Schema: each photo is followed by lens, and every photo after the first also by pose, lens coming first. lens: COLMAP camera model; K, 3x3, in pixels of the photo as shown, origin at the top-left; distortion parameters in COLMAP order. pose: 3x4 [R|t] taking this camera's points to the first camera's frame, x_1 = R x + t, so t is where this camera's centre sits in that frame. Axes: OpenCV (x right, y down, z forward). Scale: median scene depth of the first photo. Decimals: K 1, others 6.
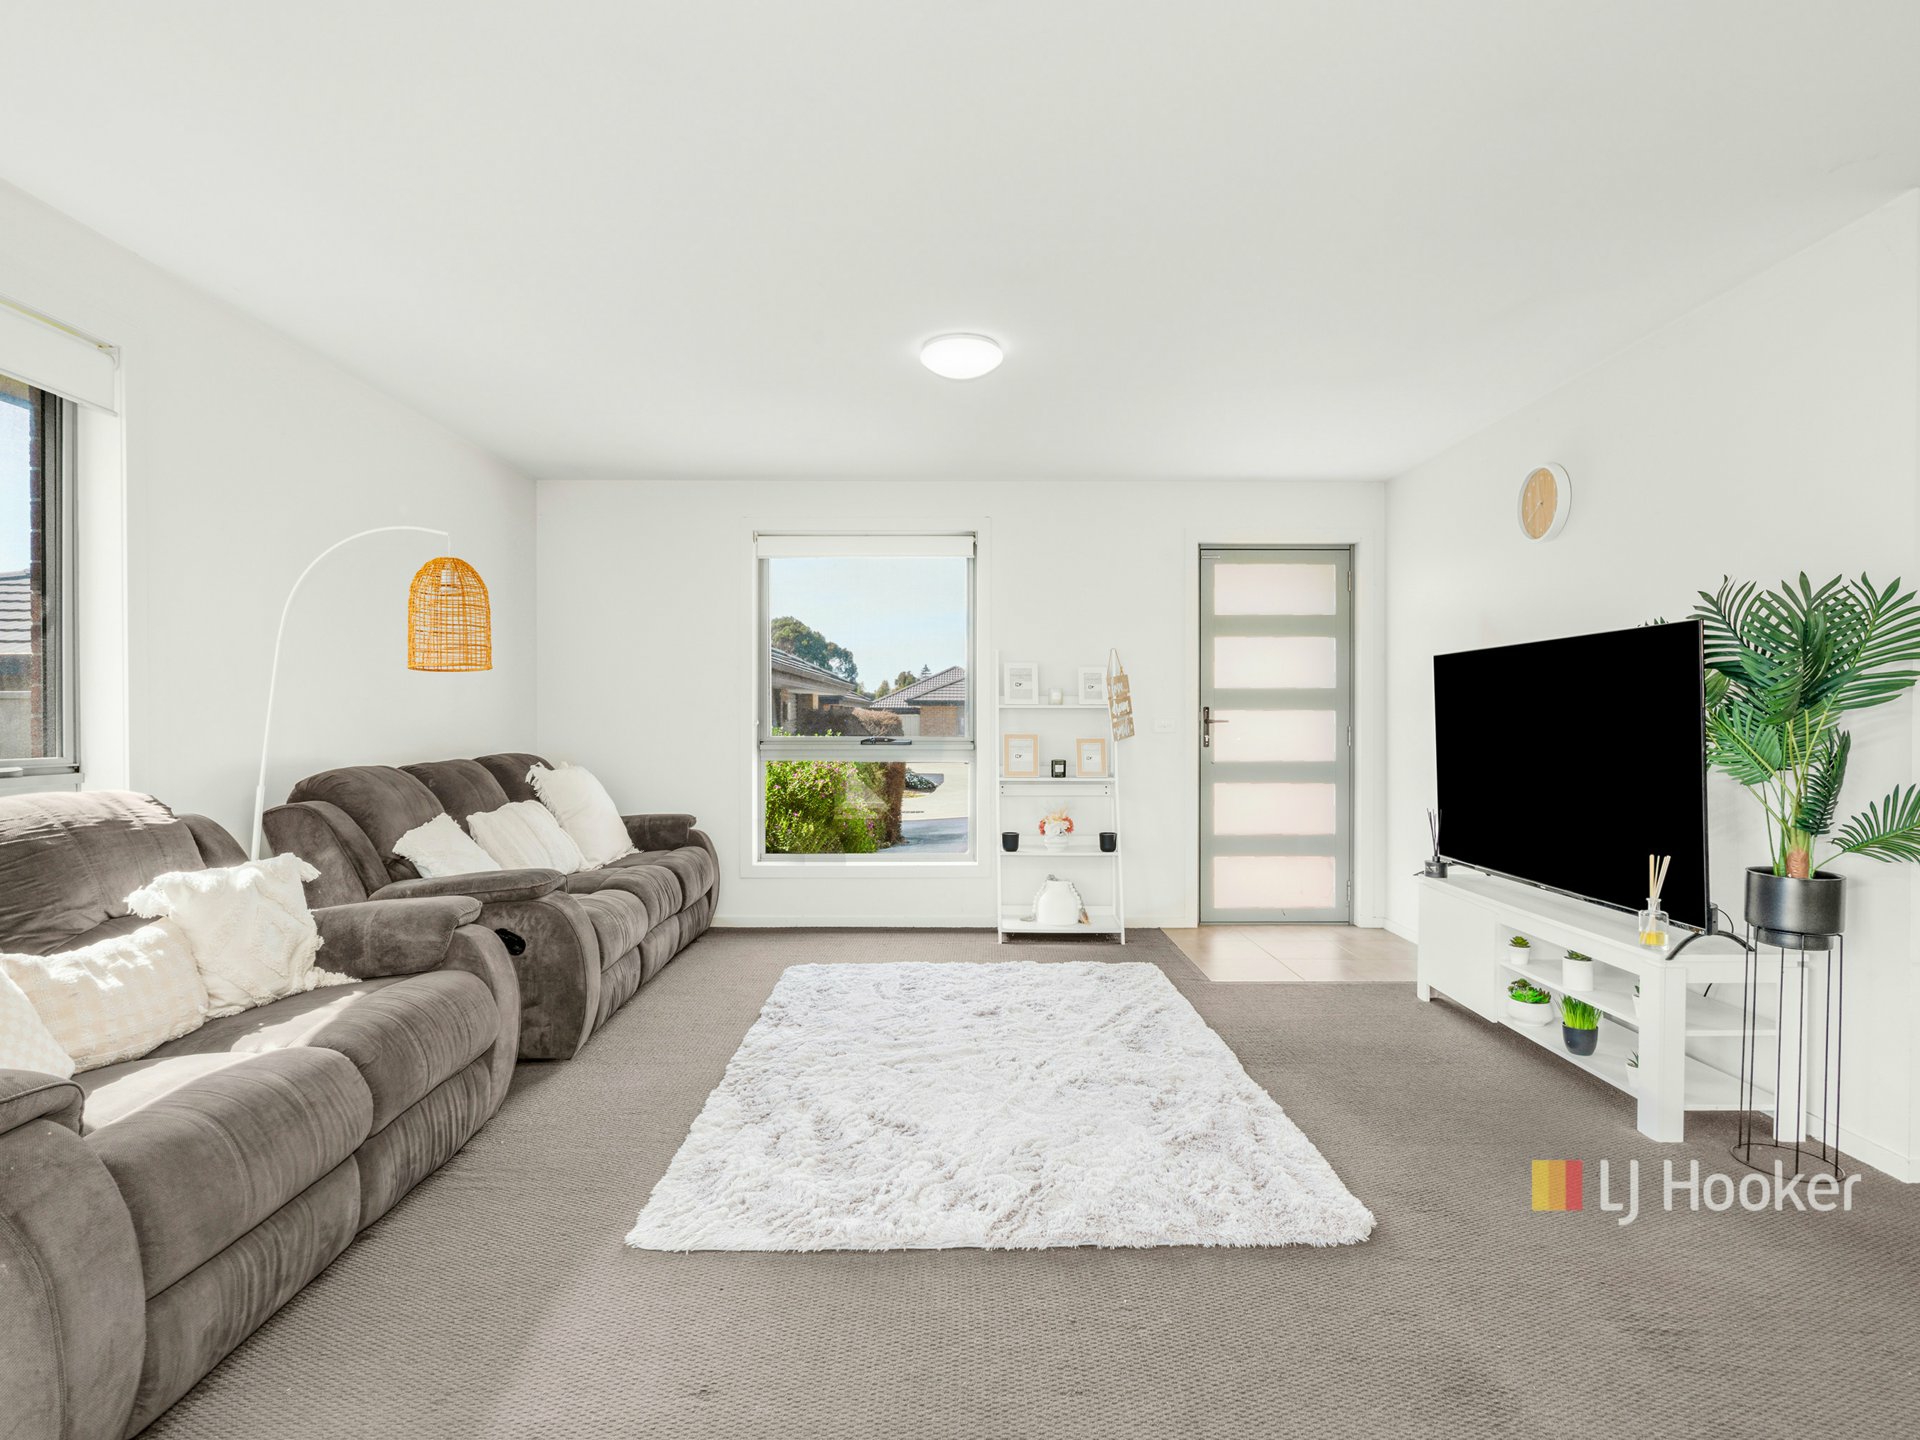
lens RADIAL K [[984.2, 0, 957.6], [0, 984.2, 725.4], [0, 0, 1]] dist [-0.001418, -0.000838]
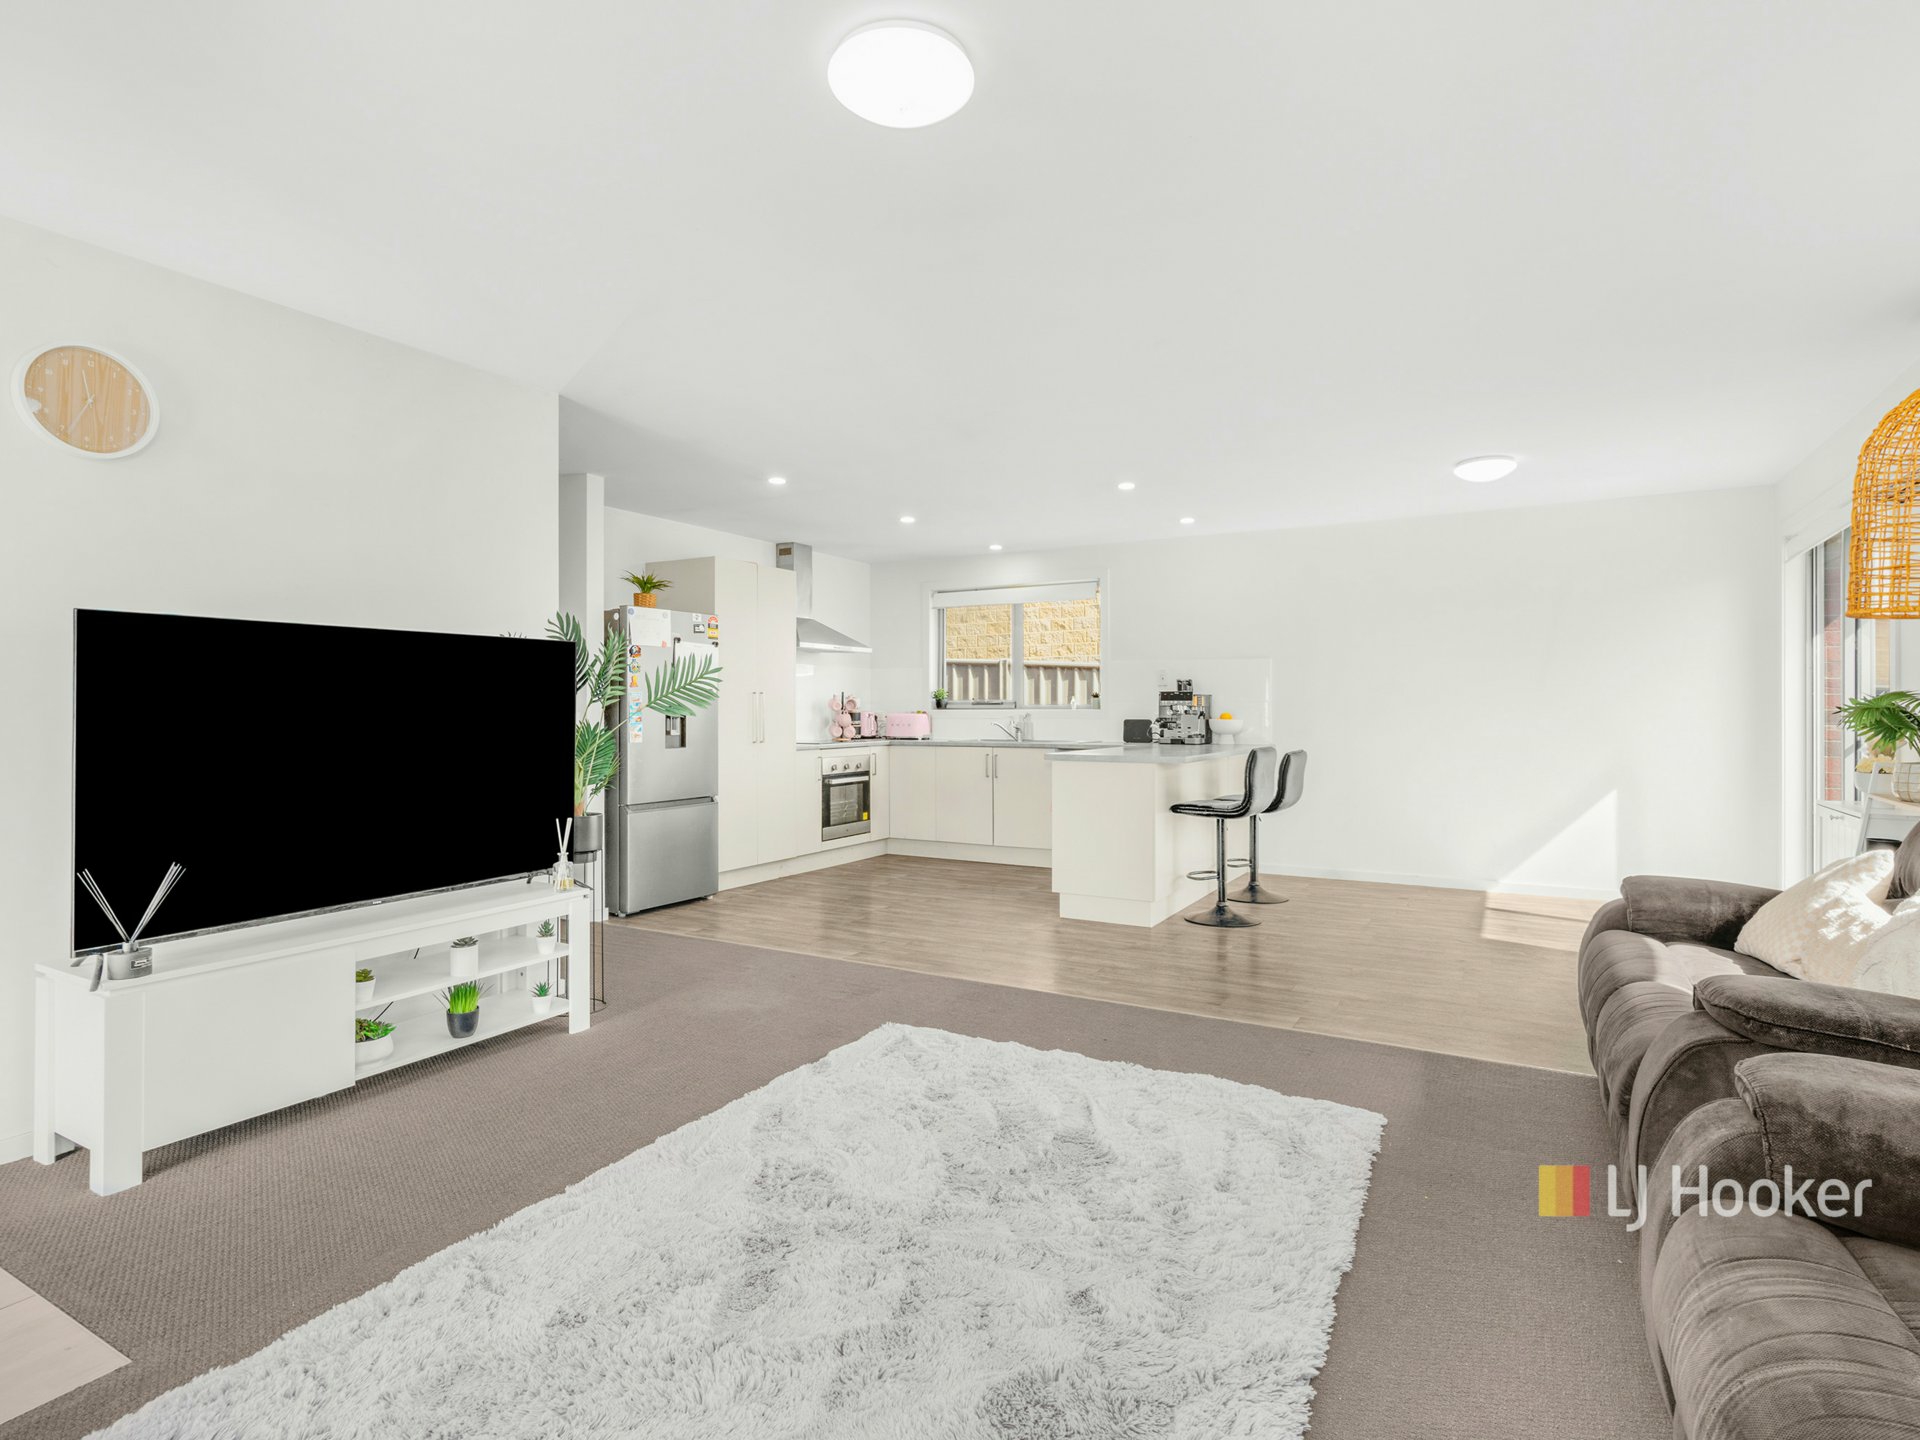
lens RADIAL K [[1002.6, 0, 960.0], [0, 1002.6, 720.0], [0, 0, 1]] dist [0.000911, -0.000011]
pose [[-0.864828, -0.006480, 0.502026, -0.354690], [0.003286, 0.999822, 0.018566, -0.018655], [-0.502057, 0.017706, -0.864653, 1.650589]]
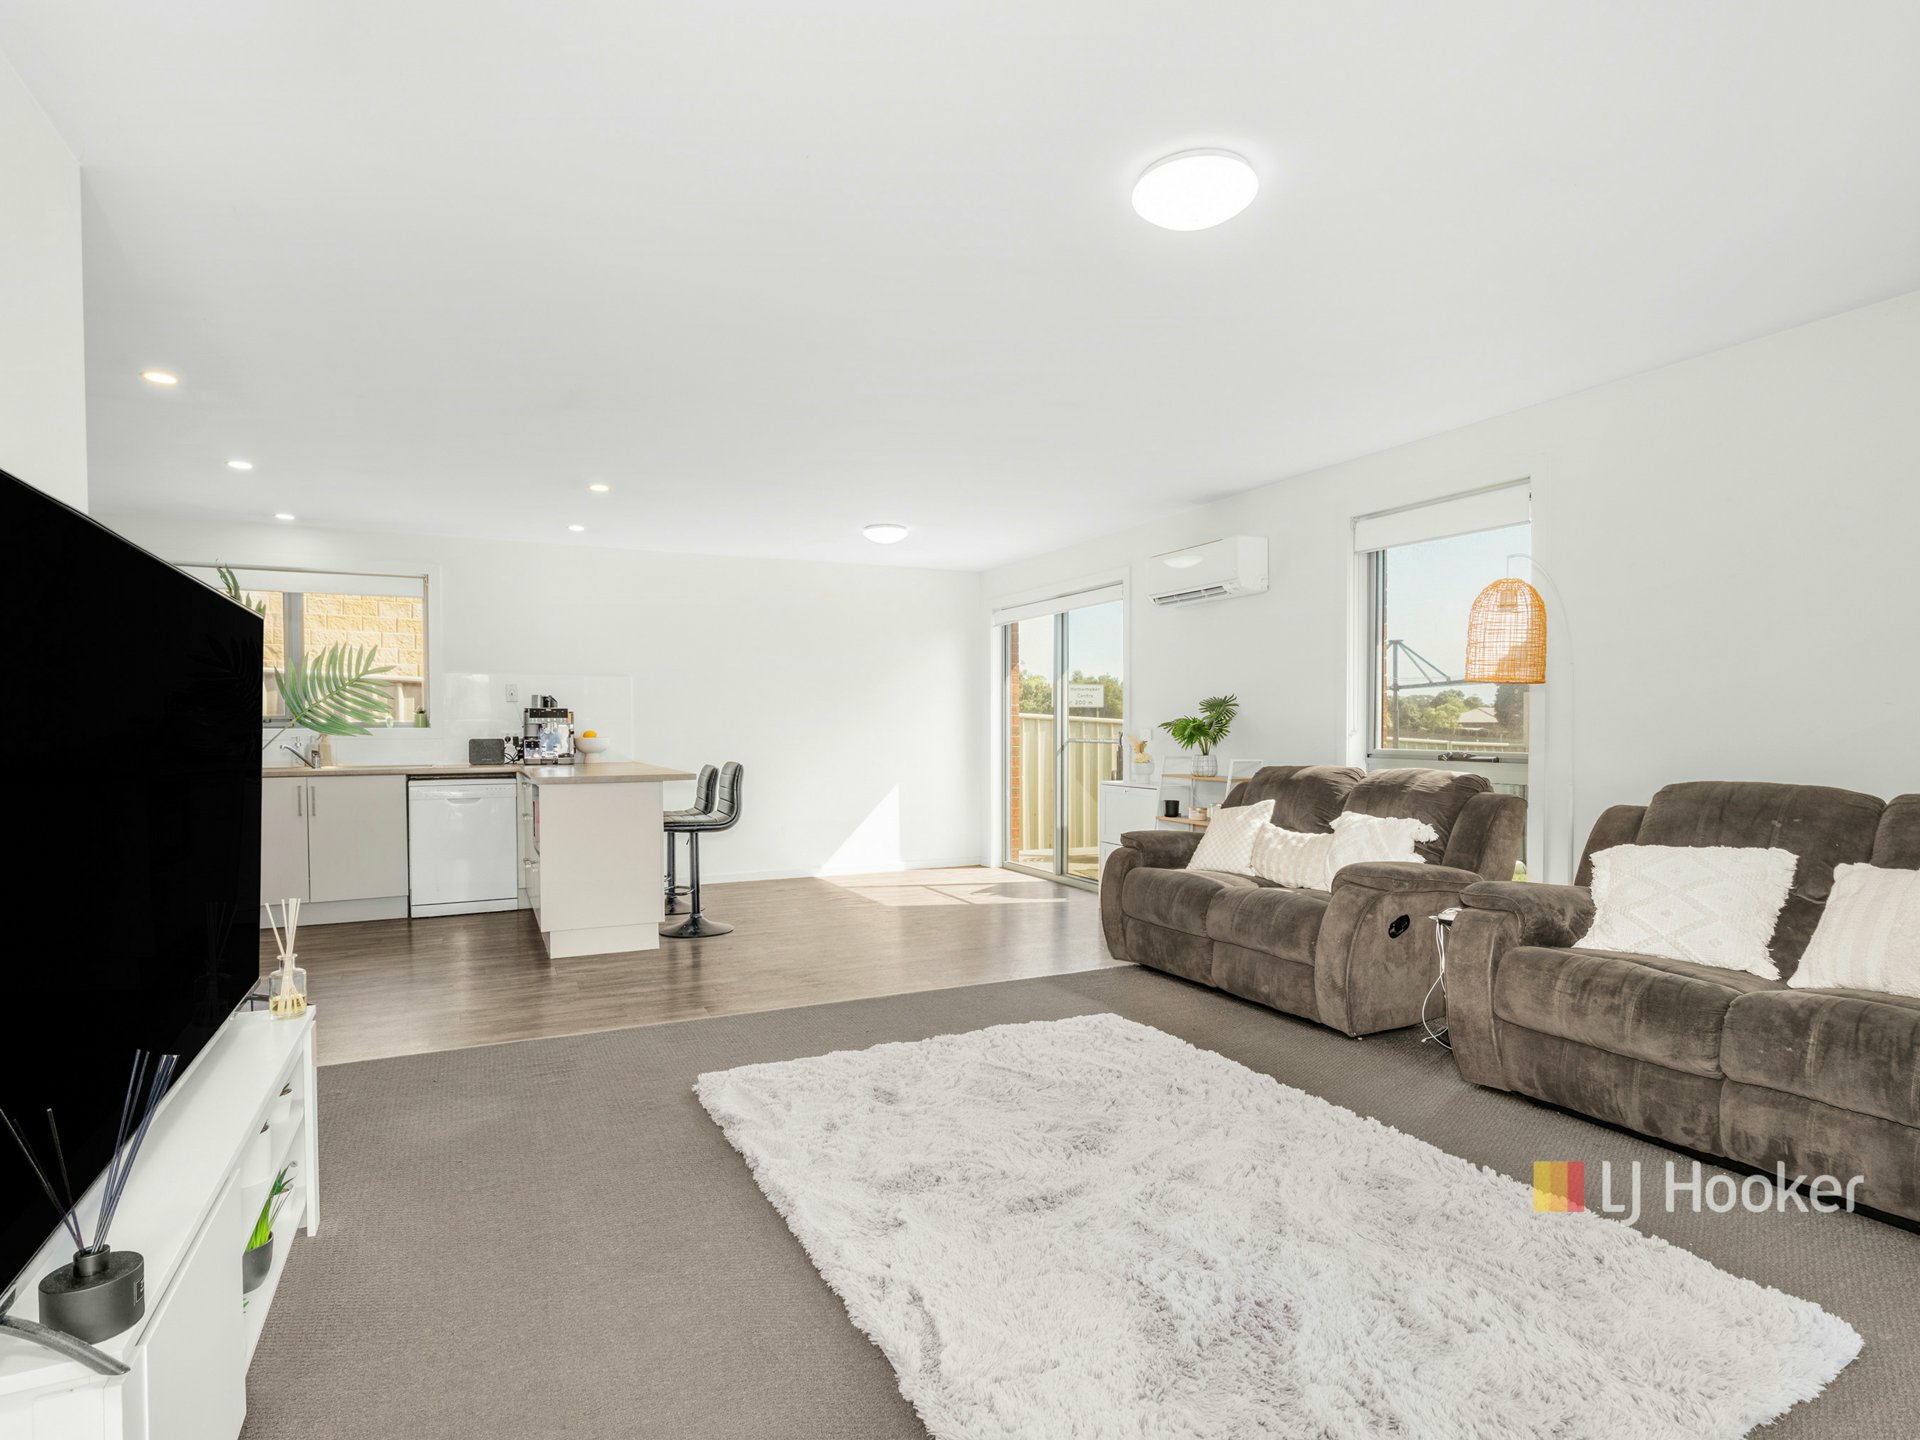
lens RADIAL K [[999.6, 0, 952.1], [0, 999.6, 757.0], [0, 0, 1]] dist [-0.003061, -0.000408]
pose [[-0.904452, 0.014205, -0.426338, 0.497950], [-0.001416, 0.999340, 0.036301, -0.014308], [0.426572, 0.033436, -0.903835, 1.730662]]
